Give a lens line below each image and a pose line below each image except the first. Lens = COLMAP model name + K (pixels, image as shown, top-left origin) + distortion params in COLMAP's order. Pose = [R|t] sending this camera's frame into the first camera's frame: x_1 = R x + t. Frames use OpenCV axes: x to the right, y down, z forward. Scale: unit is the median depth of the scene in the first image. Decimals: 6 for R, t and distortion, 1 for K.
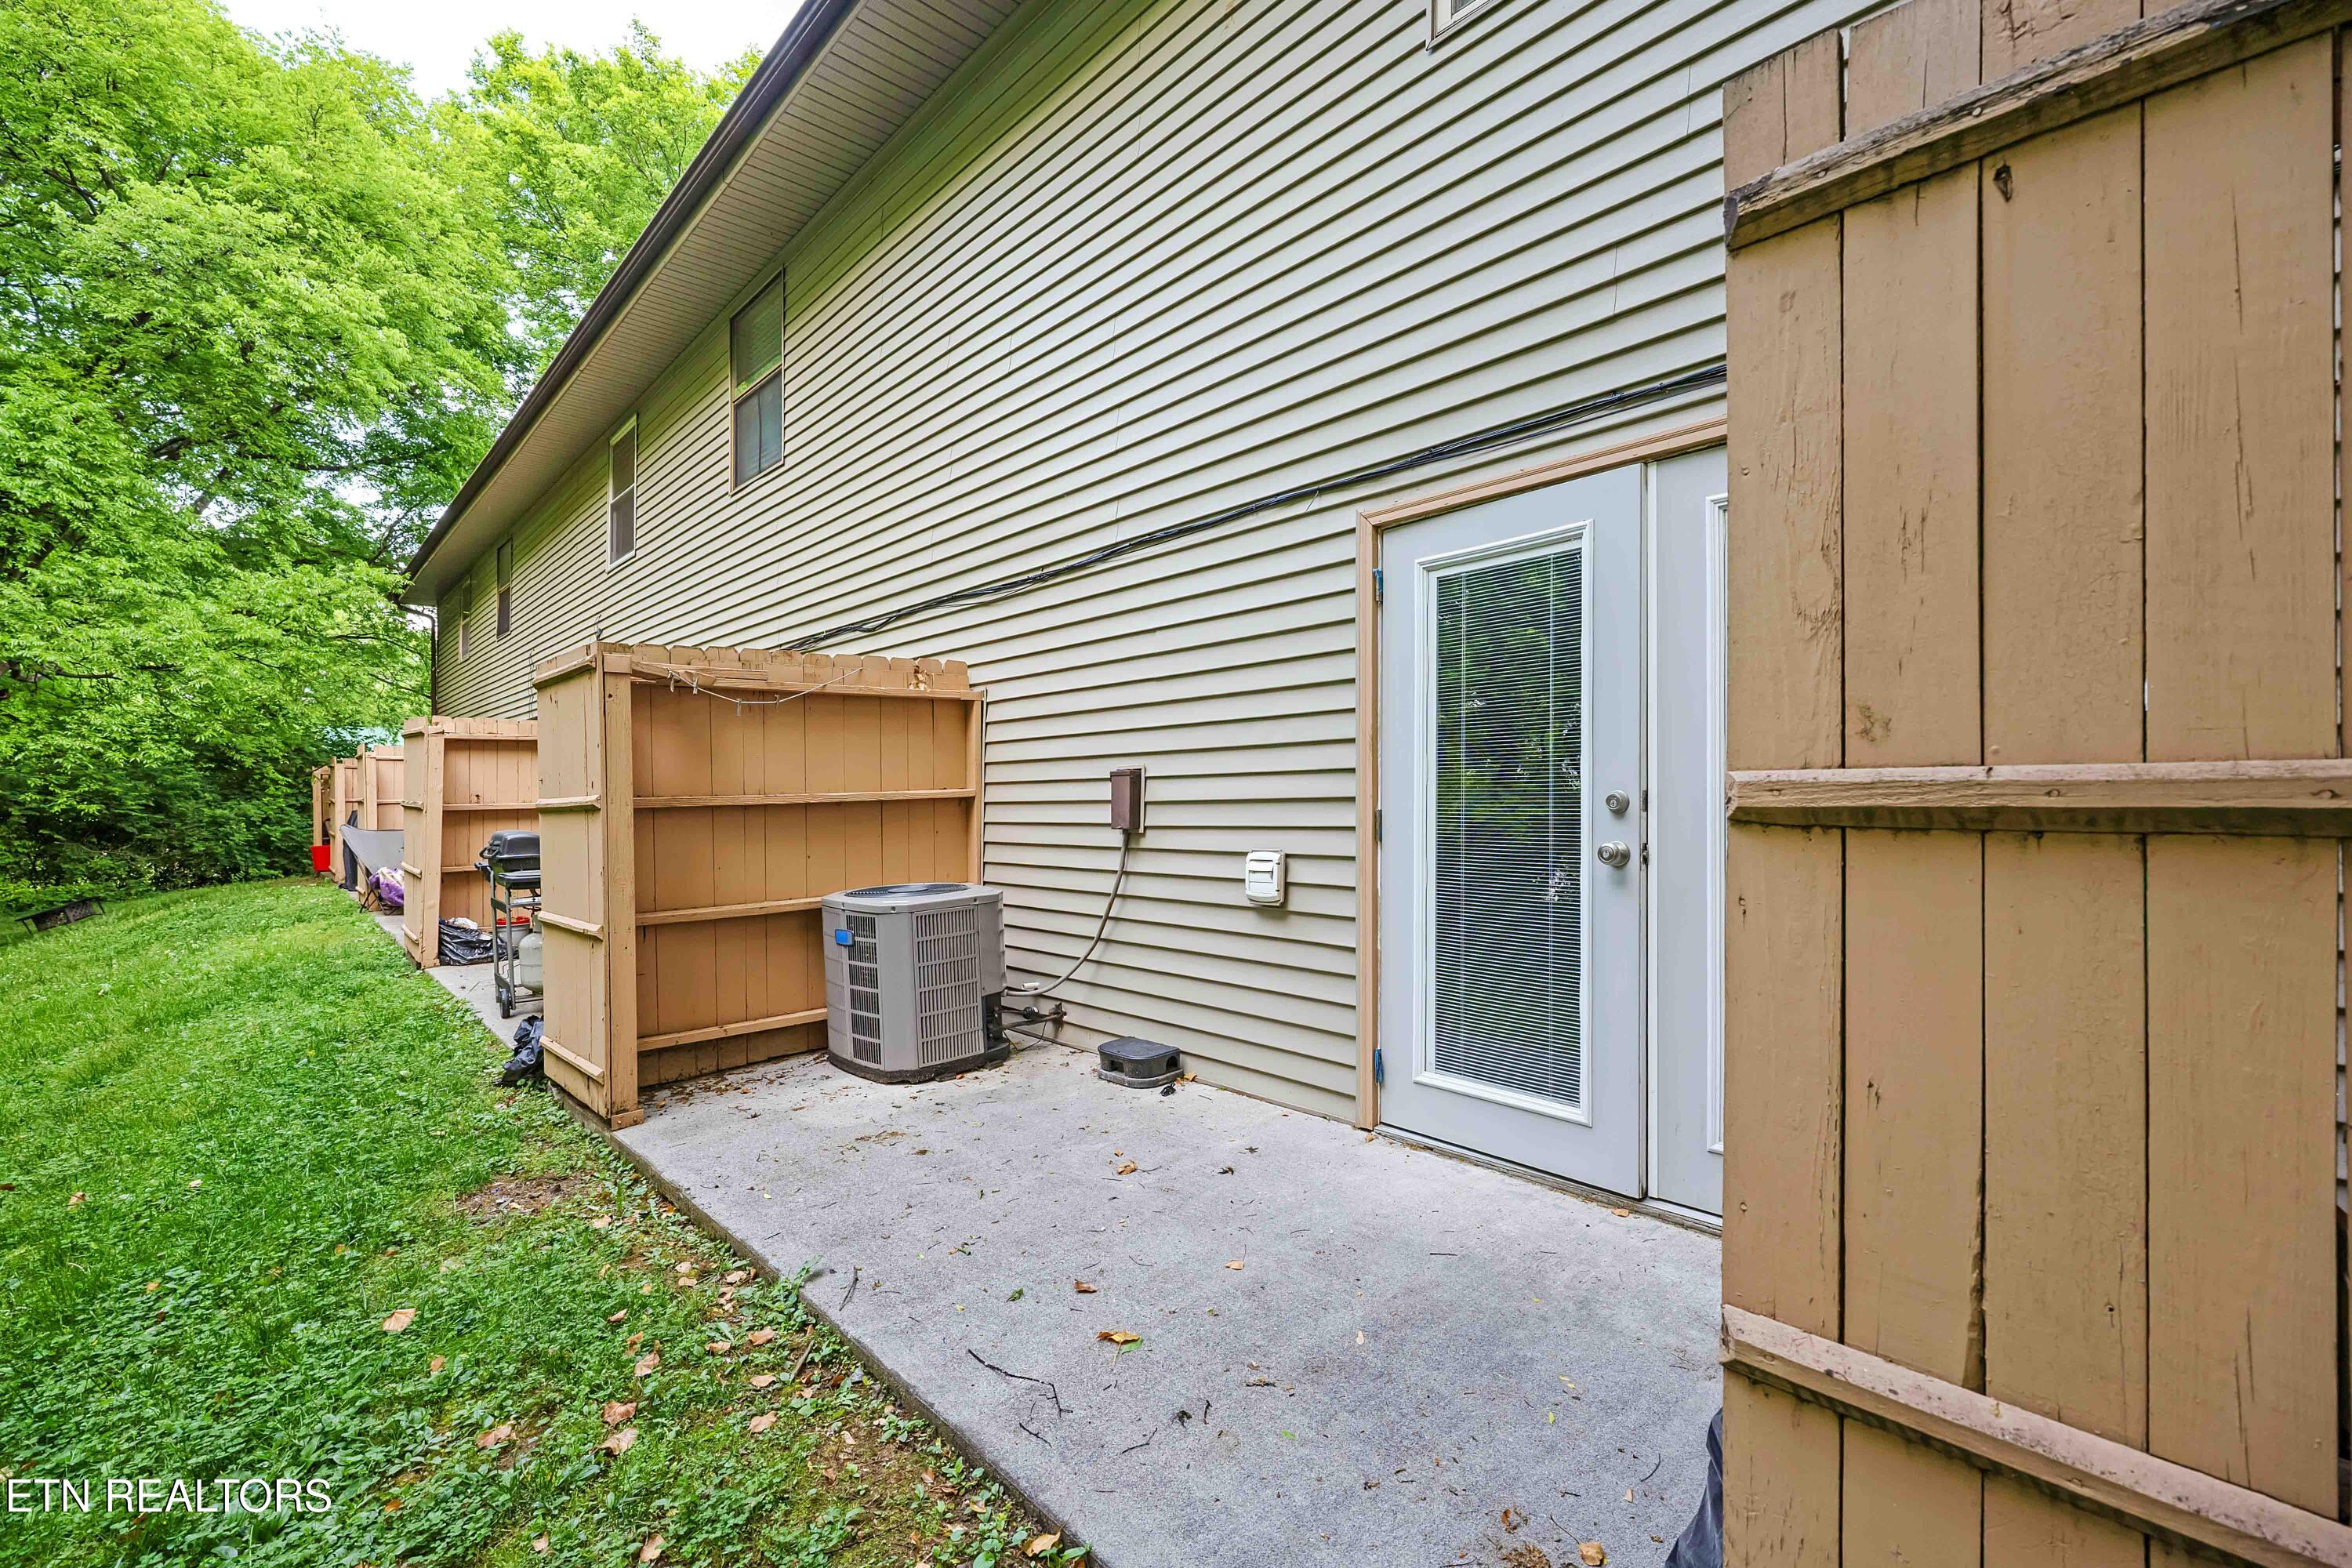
lens RADIAL K [[1031.0, 0, 1189.0], [0, 1031.0, 798.1], [0, 0, 1]] dist [0.001335, 0.000030]
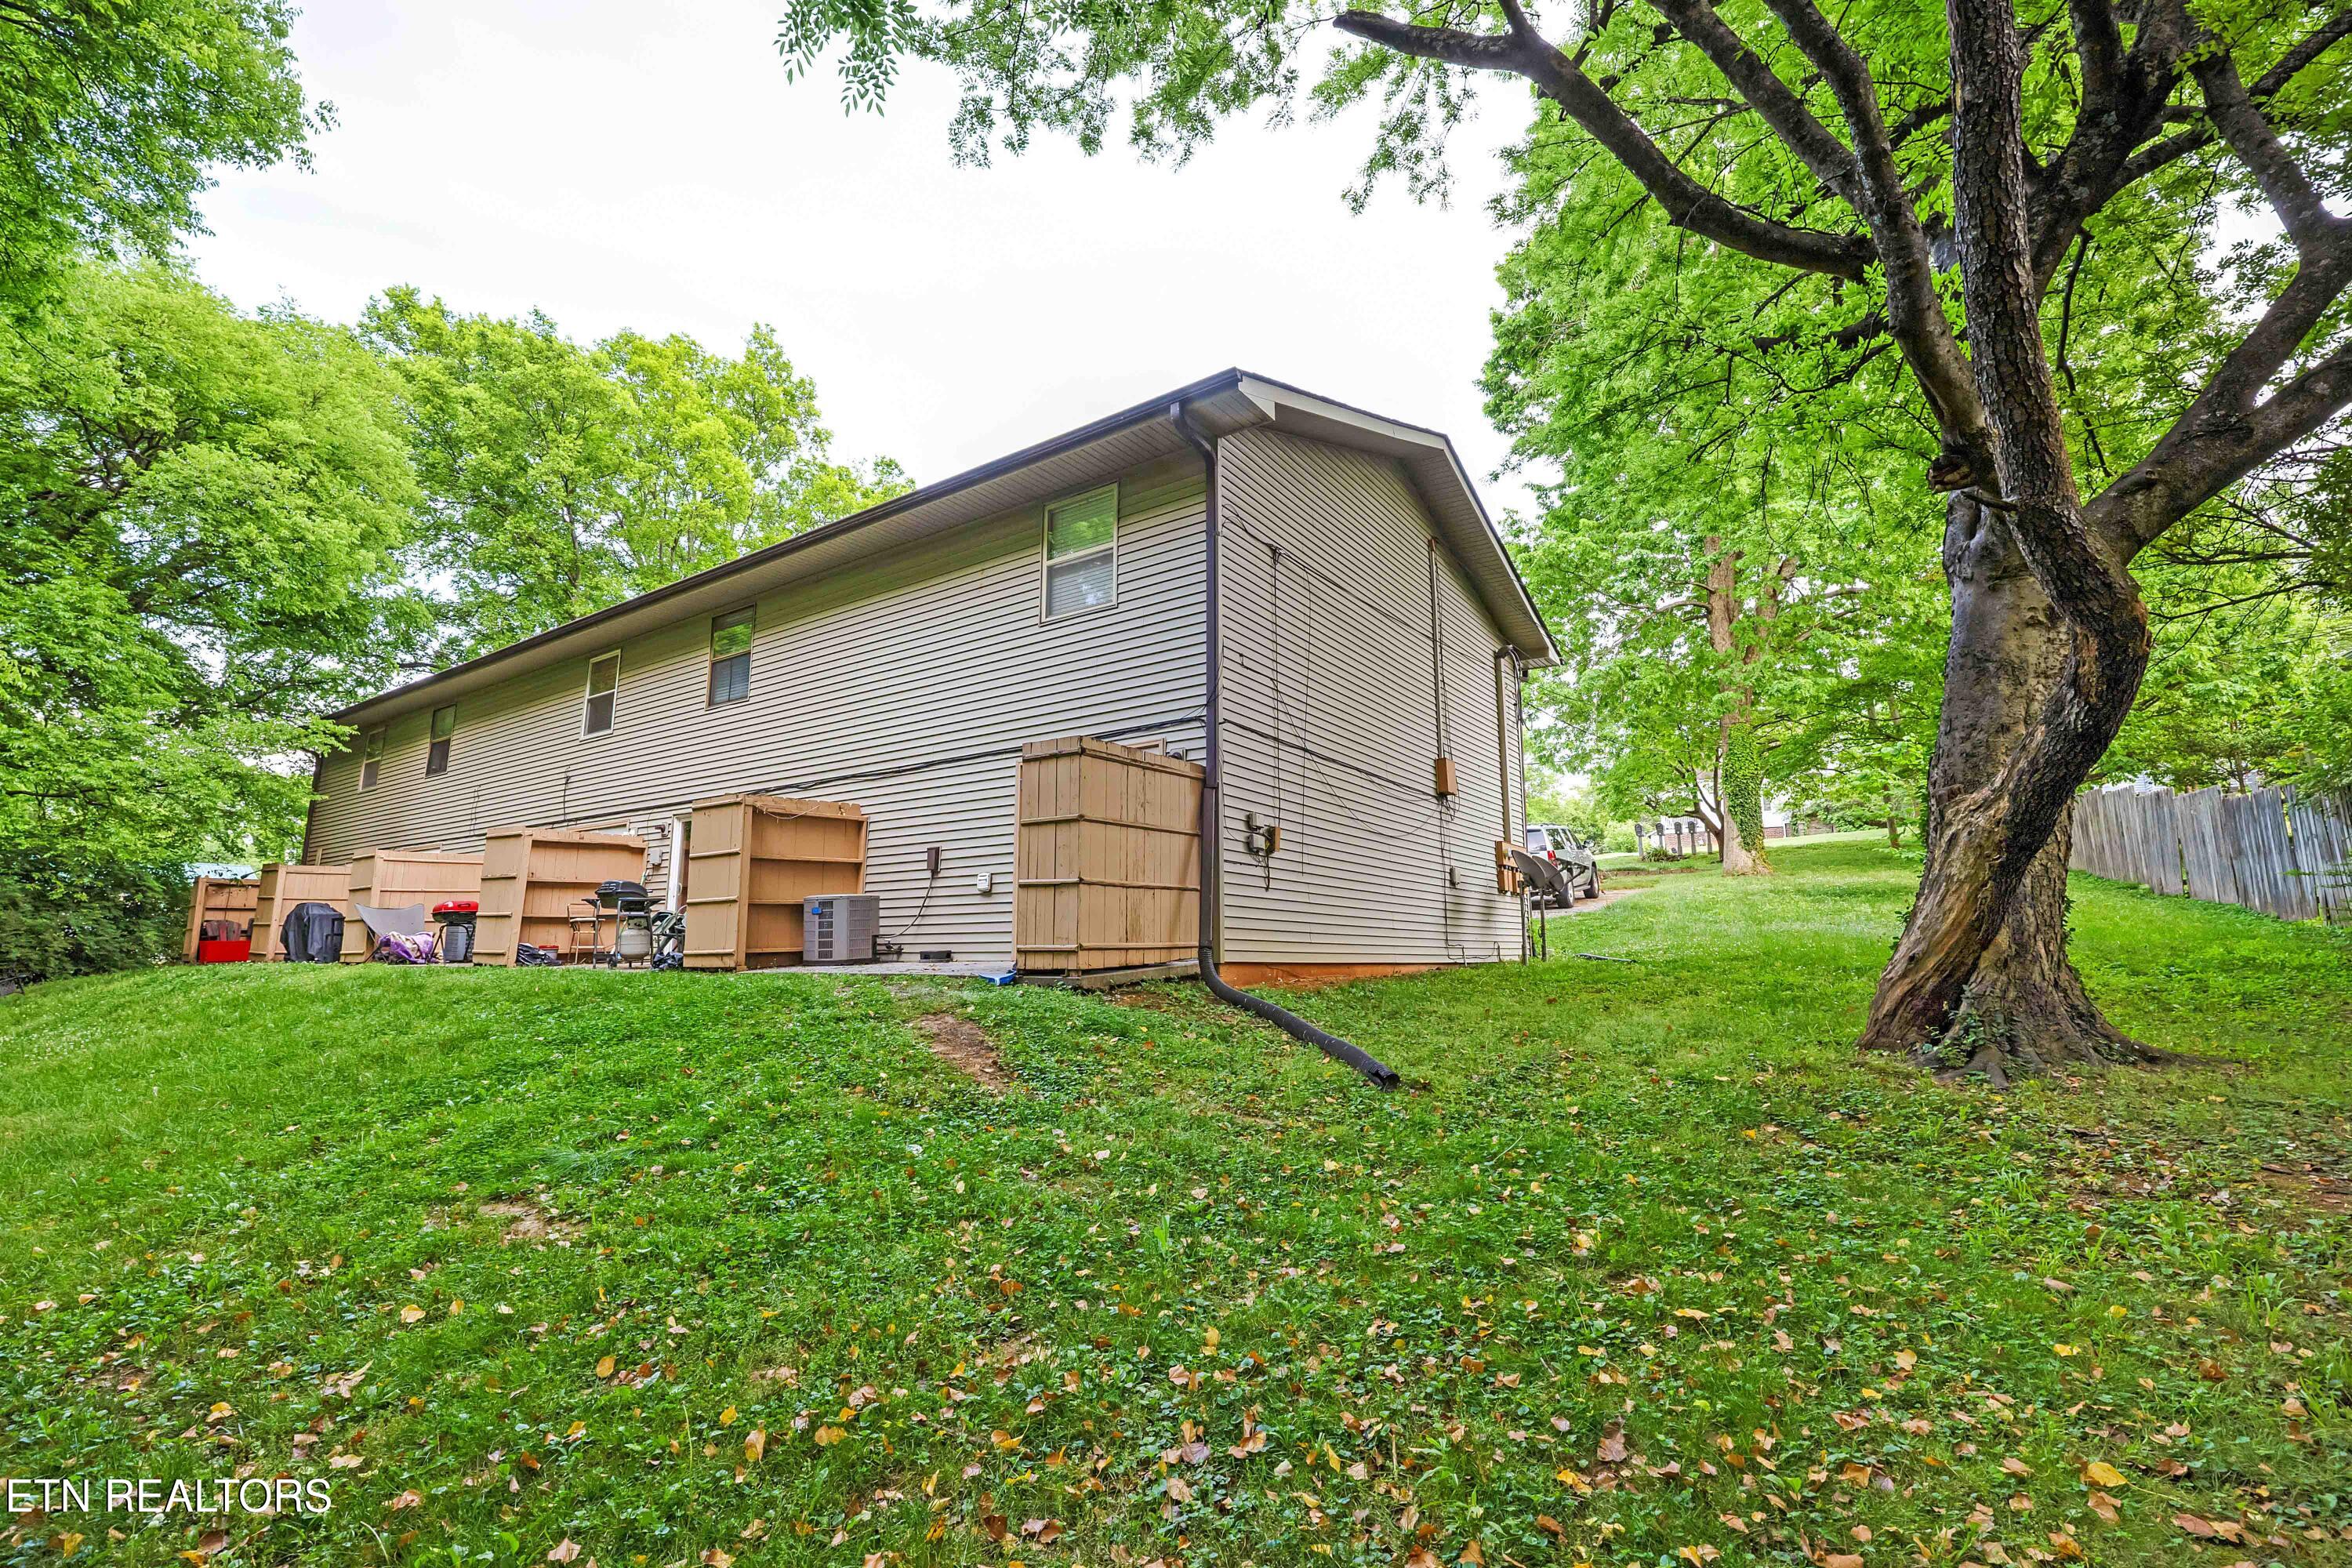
lens RADIAL K [[1031.0, 0, 1189.0], [0, 1031.0, 798.1], [0, 0, 1]] dist [0.001335, 0.000030]
pose [[0.974833, 0.029355, 0.220994, -0.009310], [0.002989, 0.989483, -0.144620, 0.205061], [-0.222915, 0.141641, 0.964493, -1.506979]]
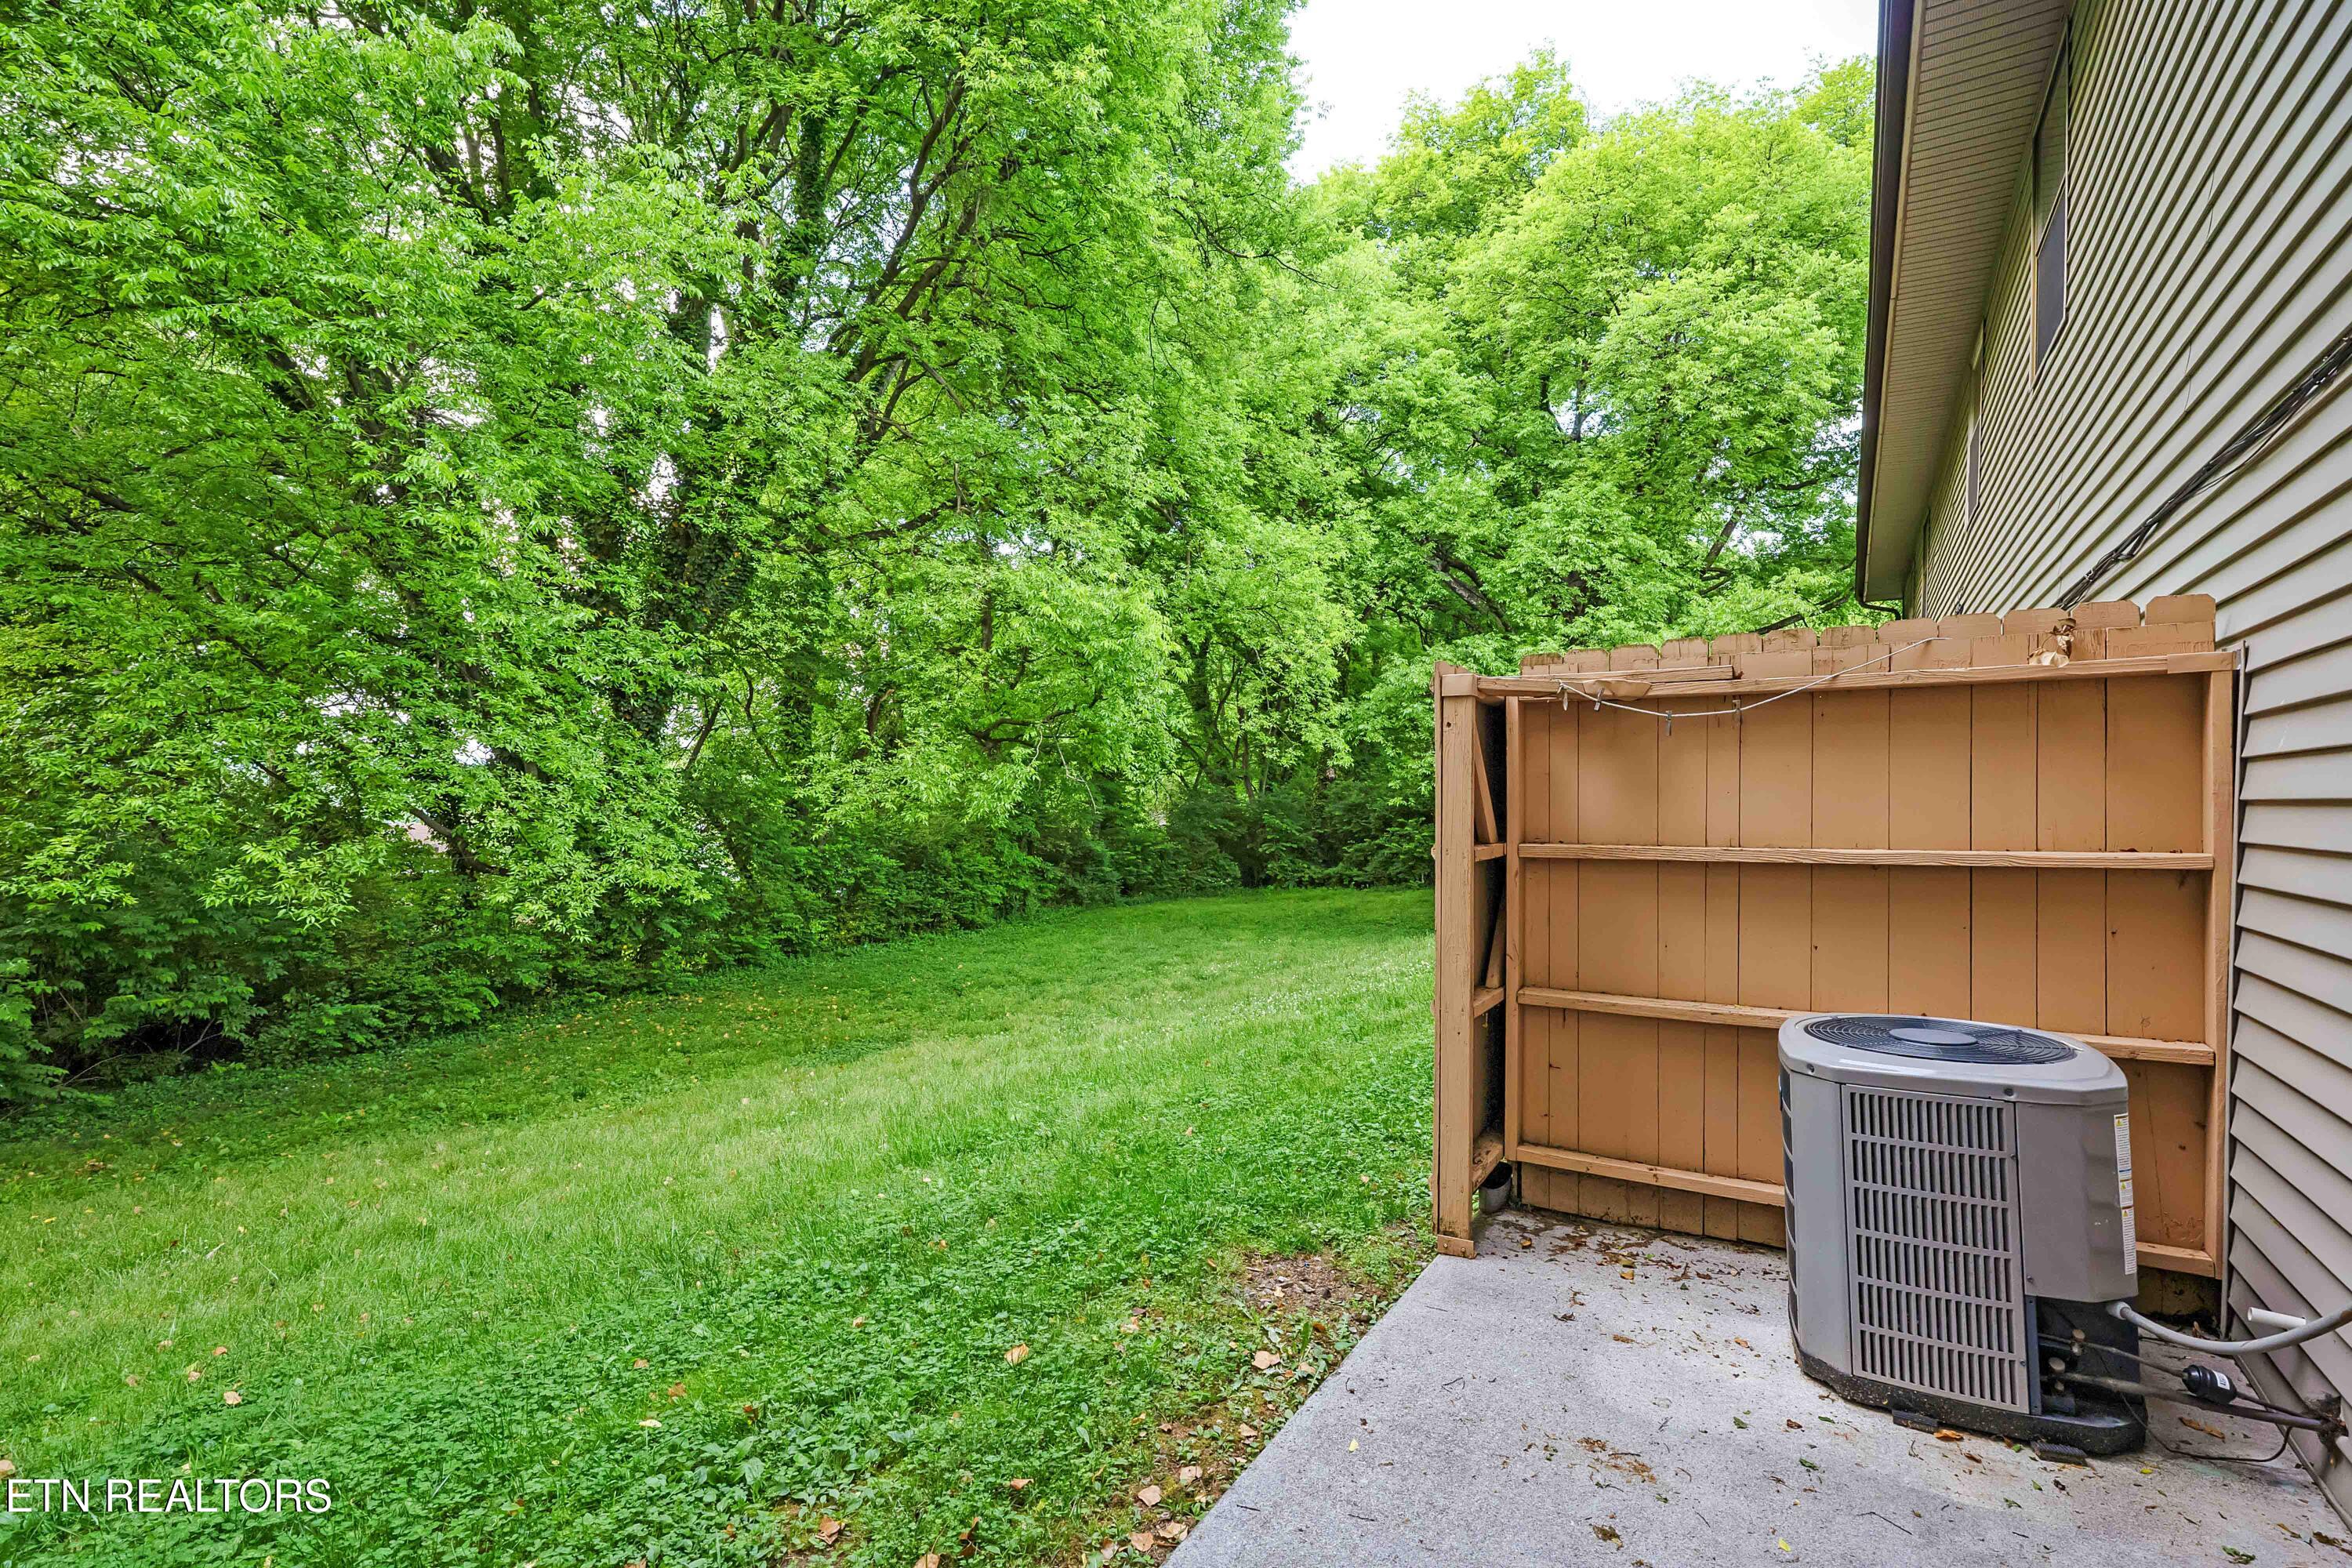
lens RADIAL K [[1075.3, 0, 1167.2], [0, 1075.3, 770.3], [0, 0, 1]] dist [-0.002436, 0.000042]
pose [[0.258331, -0.005816, -0.966039, 0.158597], [-0.015378, 0.999830, -0.010132, -0.037181], [0.965934, 0.017473, 0.258198, 0.411160]]
